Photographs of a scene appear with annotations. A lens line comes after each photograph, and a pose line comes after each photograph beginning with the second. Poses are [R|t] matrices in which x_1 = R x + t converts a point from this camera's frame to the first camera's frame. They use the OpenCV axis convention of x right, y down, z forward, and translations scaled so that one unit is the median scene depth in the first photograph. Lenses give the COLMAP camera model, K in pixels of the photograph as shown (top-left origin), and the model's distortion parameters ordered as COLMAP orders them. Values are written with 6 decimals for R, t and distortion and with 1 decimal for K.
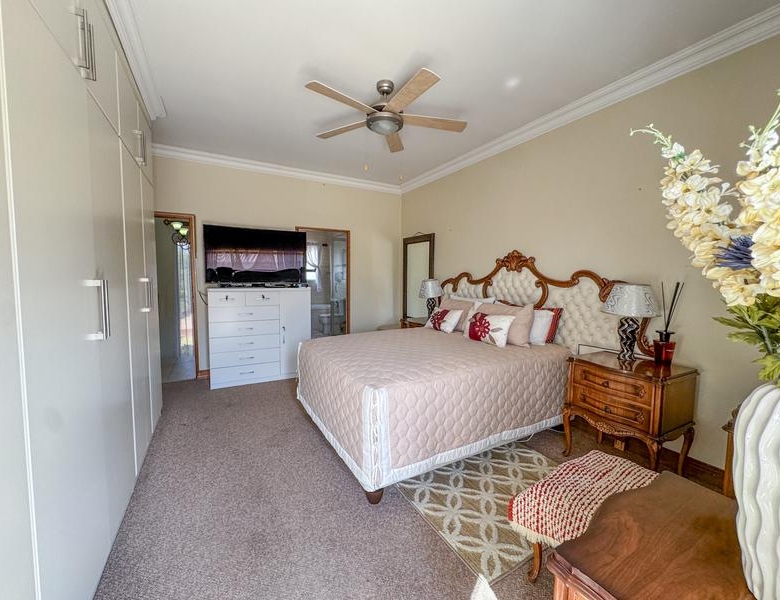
lens RADIAL K [[318.7, 0, 390.3], [0, 318.7, 299.0], [0, 0, 1]] dist [-0.001713, 0.000452]
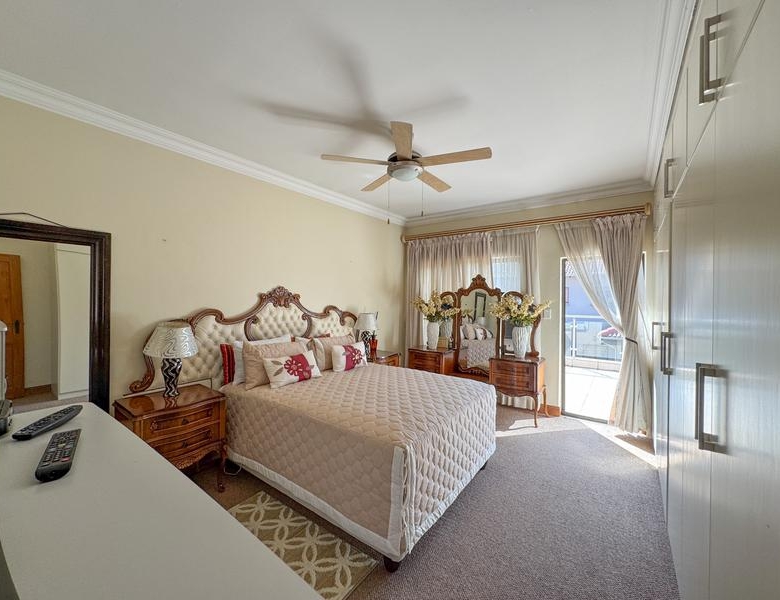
lens RADIAL K [[318.7, 0, 390.3], [0, 318.7, 299.0], [0, 0, 1]] dist [-0.001713, 0.000452]
pose [[-0.392285, -0.013241, 0.919749, -0.712223], [0.053343, 0.997886, 0.037118, -0.136587], [-0.918296, 0.063623, -0.390749, 1.121274]]
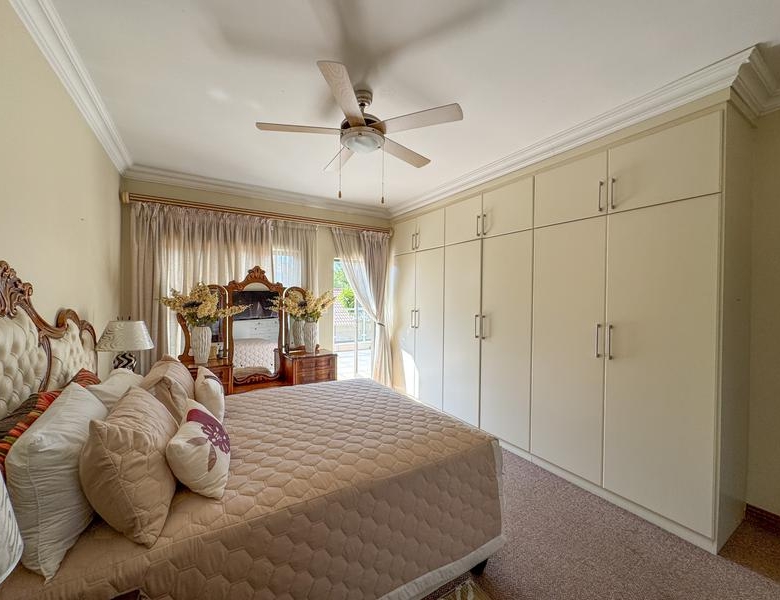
lens RADIAL K [[318.7, 0, 390.3], [0, 318.7, 299.0], [0, 0, 1]] dist [-0.001713, 0.000452]
pose [[-0.999783, -0.016553, -0.012650, -0.059232], [-0.017505, 0.996699, 0.079270, -0.151445], [0.011296, 0.079474, -0.996773, 1.430192]]
